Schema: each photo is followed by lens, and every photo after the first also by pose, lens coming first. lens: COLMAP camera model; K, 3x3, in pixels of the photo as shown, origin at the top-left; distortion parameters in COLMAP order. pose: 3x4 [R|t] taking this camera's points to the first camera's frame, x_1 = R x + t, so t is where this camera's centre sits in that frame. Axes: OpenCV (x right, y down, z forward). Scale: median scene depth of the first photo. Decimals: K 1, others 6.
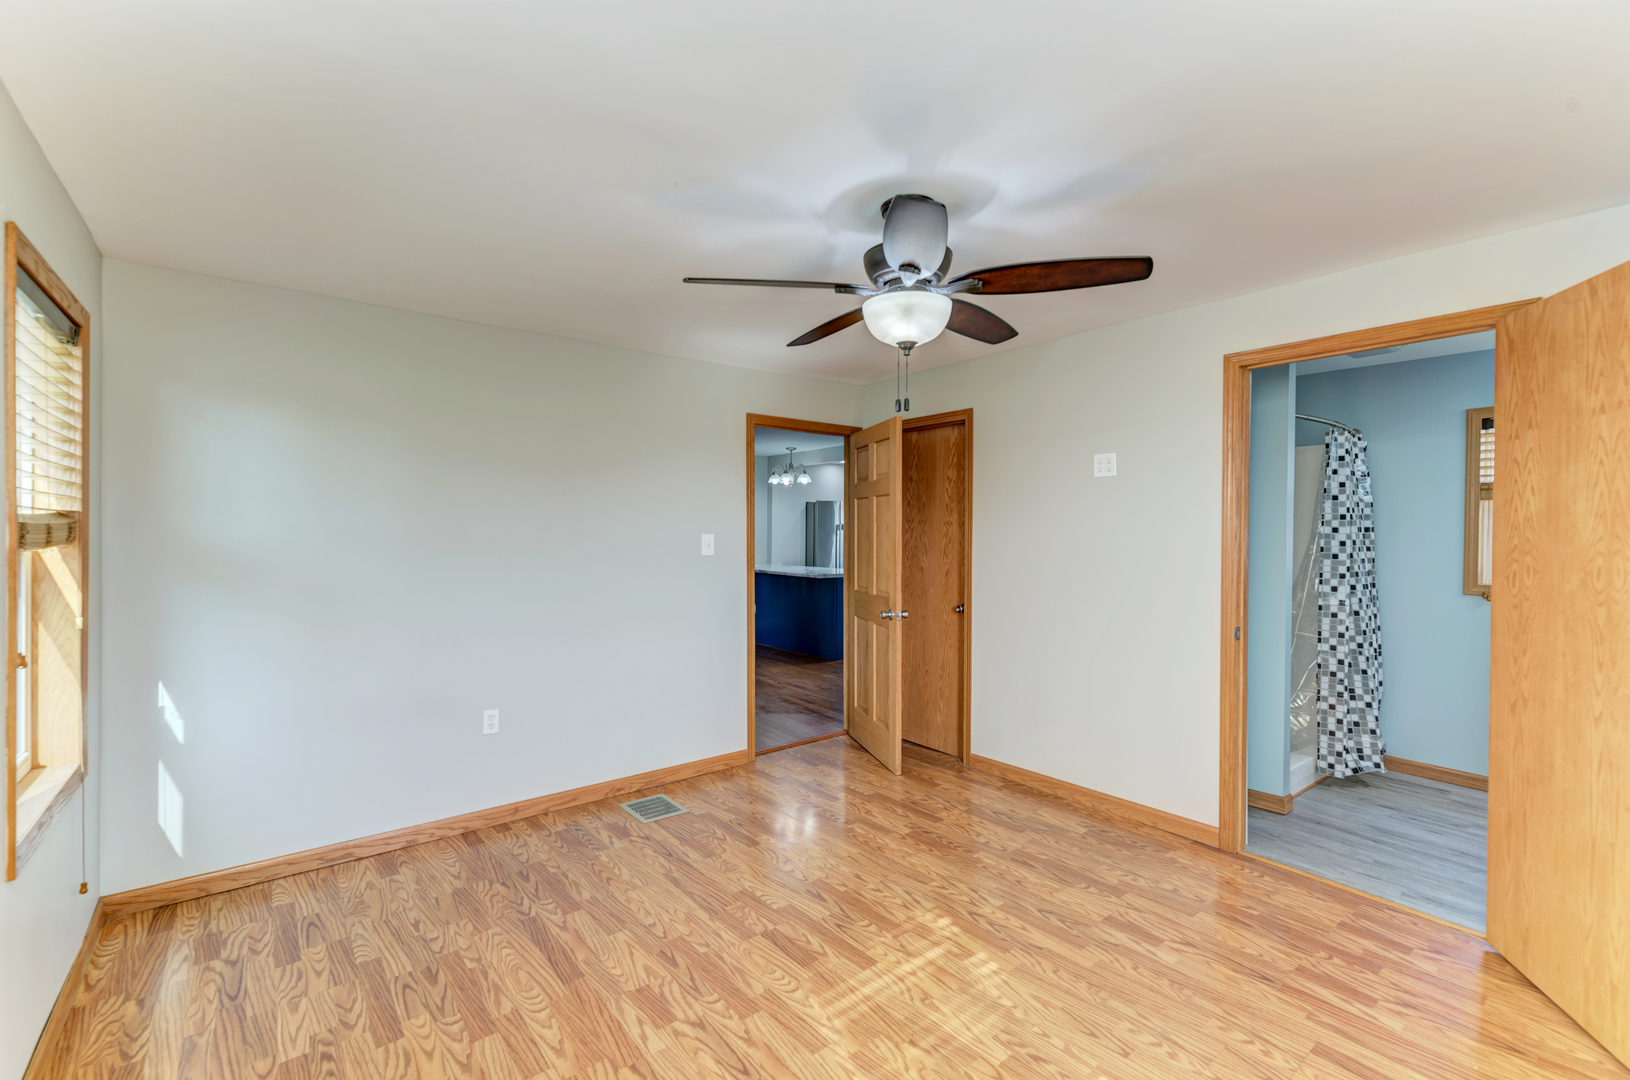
lens RADIAL K [[696.7, 0, 818.6], [0, 696.7, 543.6], [0, 0, 1]] dist [0.003629, 0.000009]
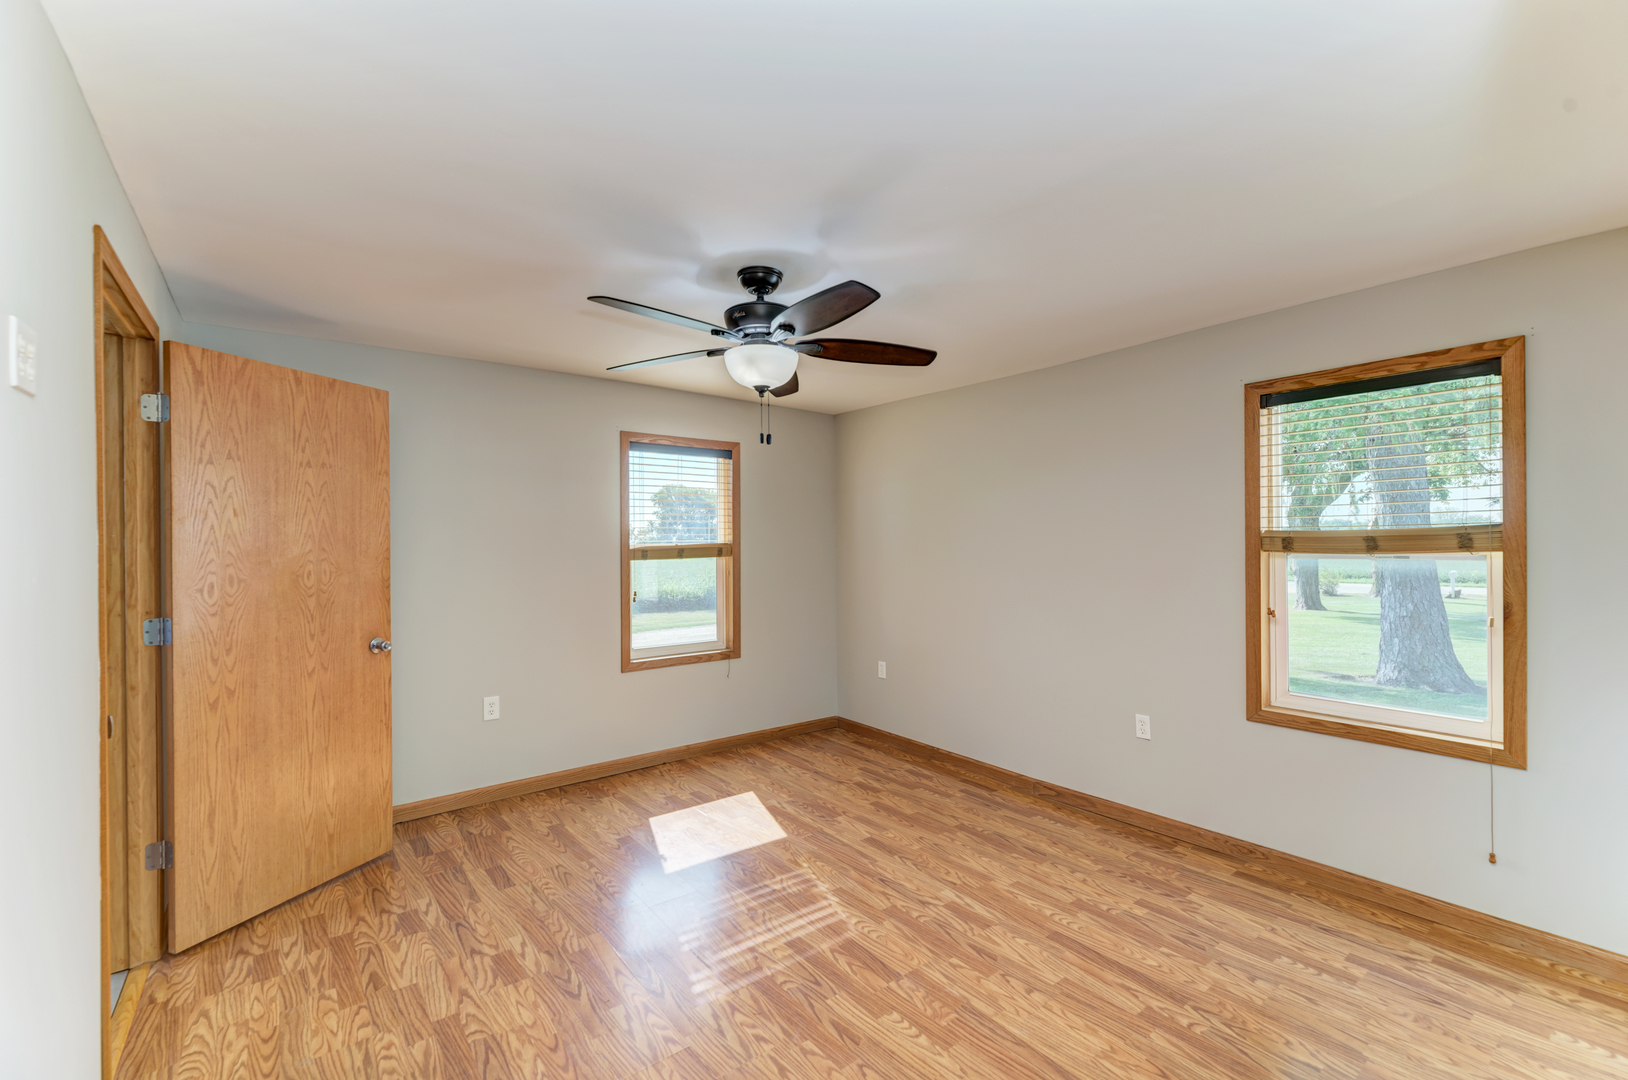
lens RADIAL K [[695.9, 0, 816.7], [0, 695.9, 541.7], [0, 0, 1]] dist [0.003629, 0.000009]
pose [[-0.999865, 0.003533, 0.016034, 0.014287], [0.003737, 0.999912, 0.012704, -0.034280], [-0.015988, 0.012762, -0.999791, 1.979403]]
